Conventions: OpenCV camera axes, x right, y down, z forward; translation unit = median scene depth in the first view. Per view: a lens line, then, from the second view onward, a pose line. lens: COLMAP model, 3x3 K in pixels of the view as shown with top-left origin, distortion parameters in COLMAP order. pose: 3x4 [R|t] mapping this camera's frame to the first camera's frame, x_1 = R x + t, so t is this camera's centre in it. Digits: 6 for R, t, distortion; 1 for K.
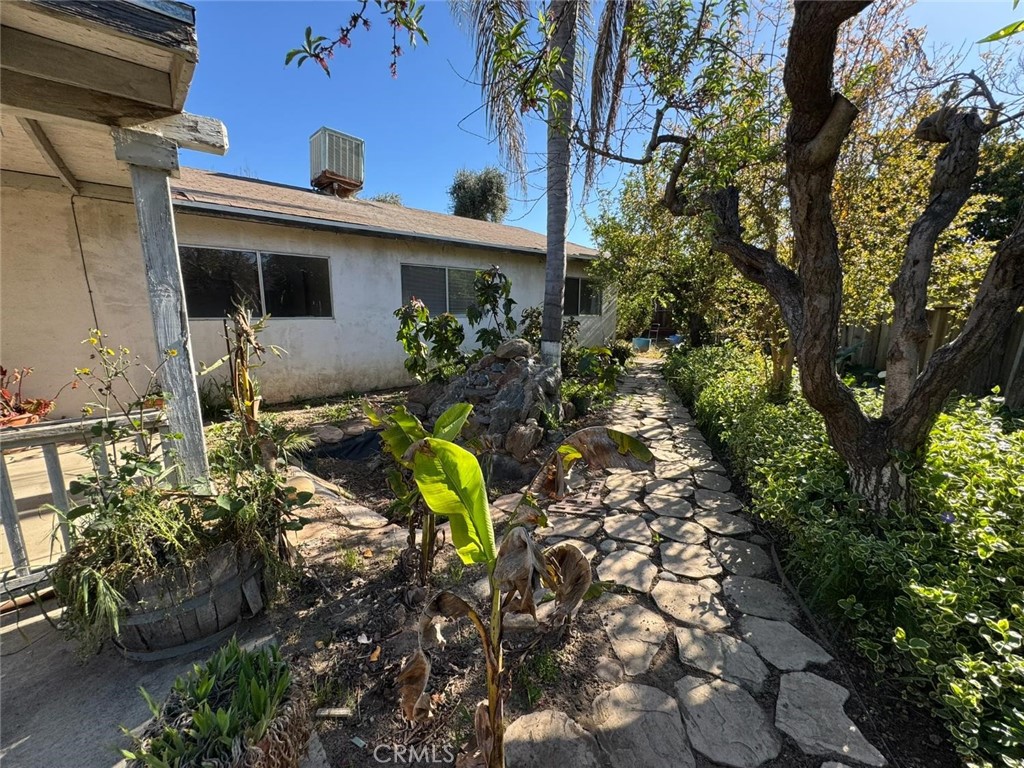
lens RADIAL K [[409.6, 0, 512.0], [0, 409.6, 384.0], [0, 0, 1]] dist [0.002228, -0.000108]
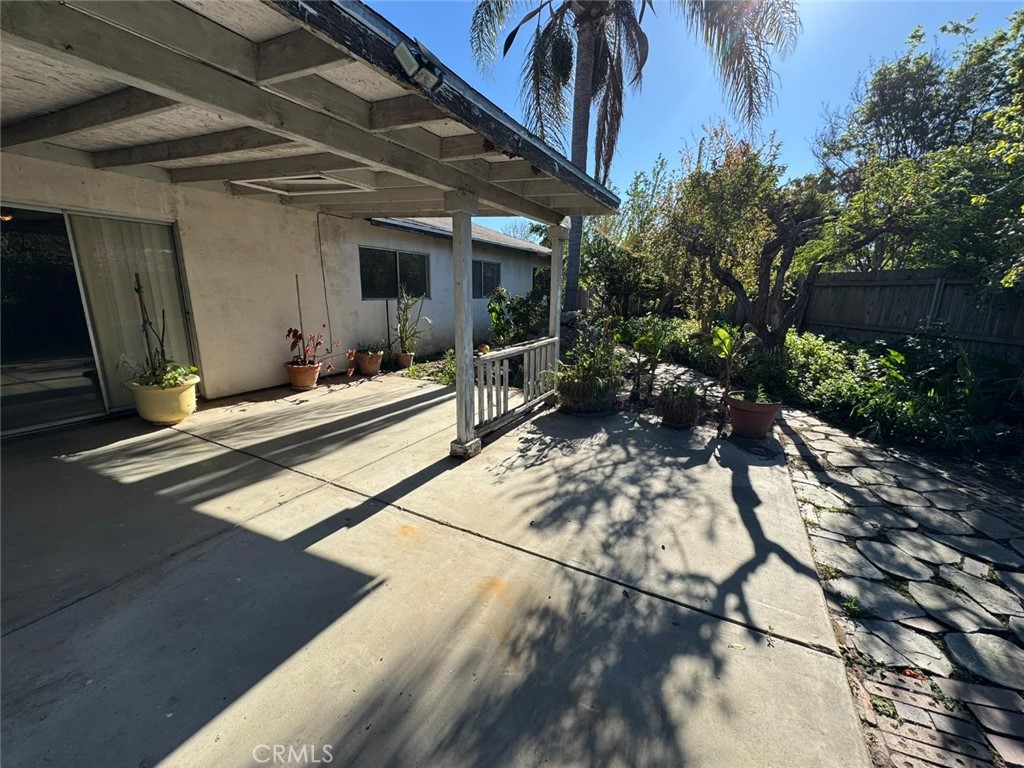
lens RADIAL K [[409.6, 0, 512.0], [0, 409.6, 384.0], [0, 0, 1]] dist [0.002228, -0.000108]
pose [[0.939808, -0.069451, 0.334569, -0.799866], [0.051158, 0.996689, 0.063192, 0.069482], [-0.337851, -0.042273, 0.940250, -0.504206]]
